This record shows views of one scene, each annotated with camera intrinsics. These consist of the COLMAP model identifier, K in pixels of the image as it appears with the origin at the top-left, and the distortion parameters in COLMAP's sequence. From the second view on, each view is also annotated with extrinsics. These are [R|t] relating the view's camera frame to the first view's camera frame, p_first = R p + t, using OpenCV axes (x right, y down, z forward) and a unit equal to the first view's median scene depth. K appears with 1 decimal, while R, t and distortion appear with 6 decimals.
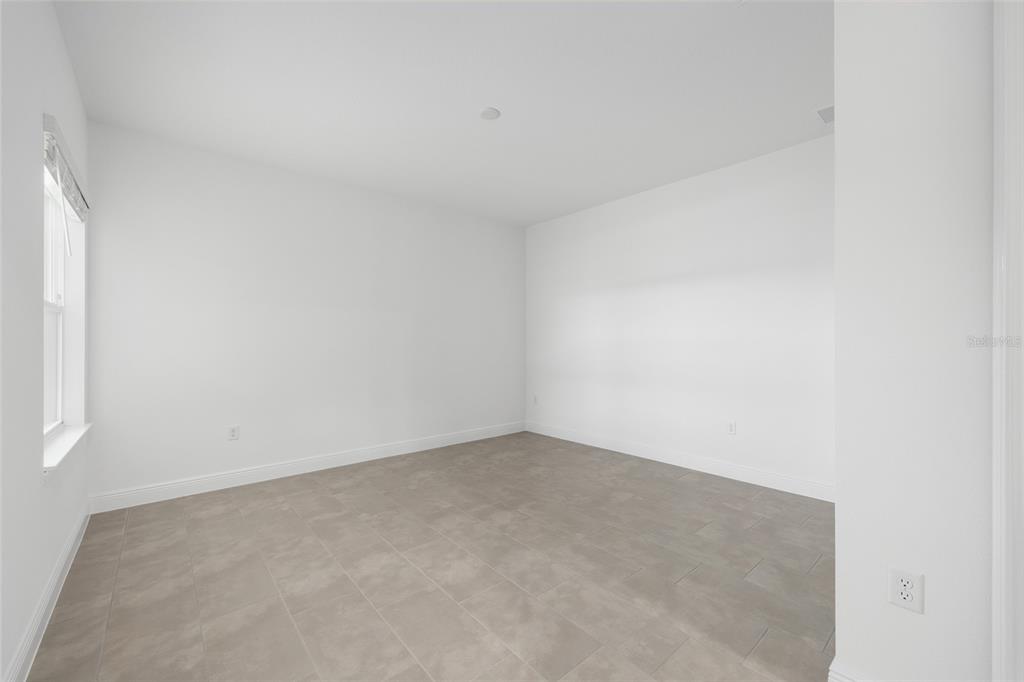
lens RADIAL K [[412.0, 0, 511.0], [0, 412.0, 342.4], [0, 0, 1]] dist [0.002539, -0.000025]
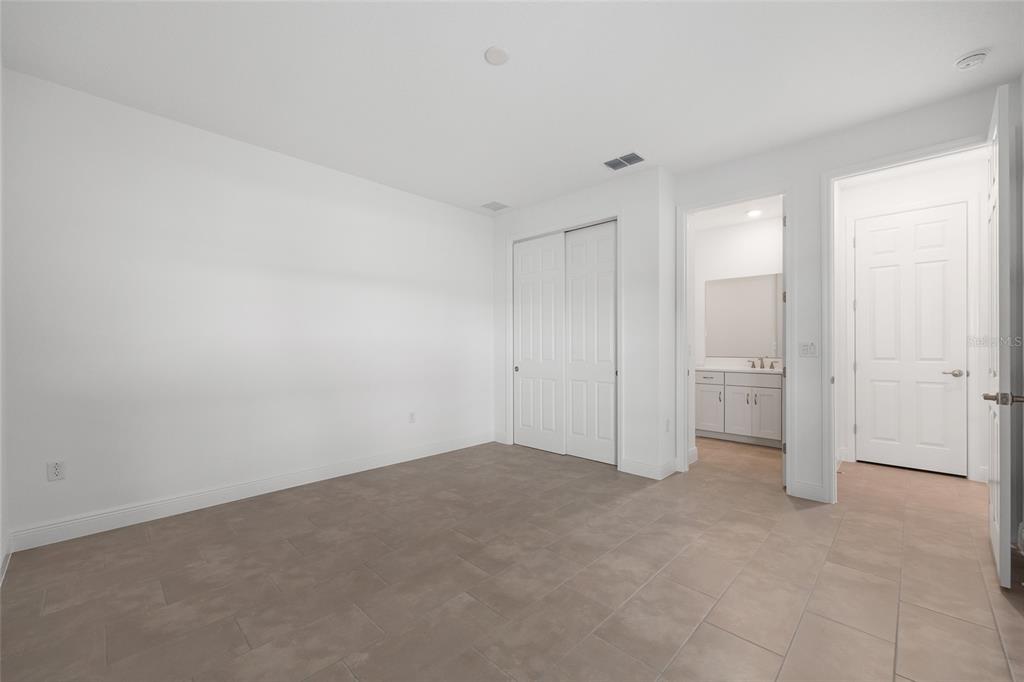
lens RADIAL K [[412.0, 0, 511.3], [0, 412.0, 344.1], [0, 0, 1]] dist [0.002539, -0.000025]
pose [[-0.092212, 0.006399, 0.995719, -0.953280], [-0.001843, 0.999977, -0.006597, 0.005806], [-0.995738, -0.002443, -0.092198, 1.165875]]
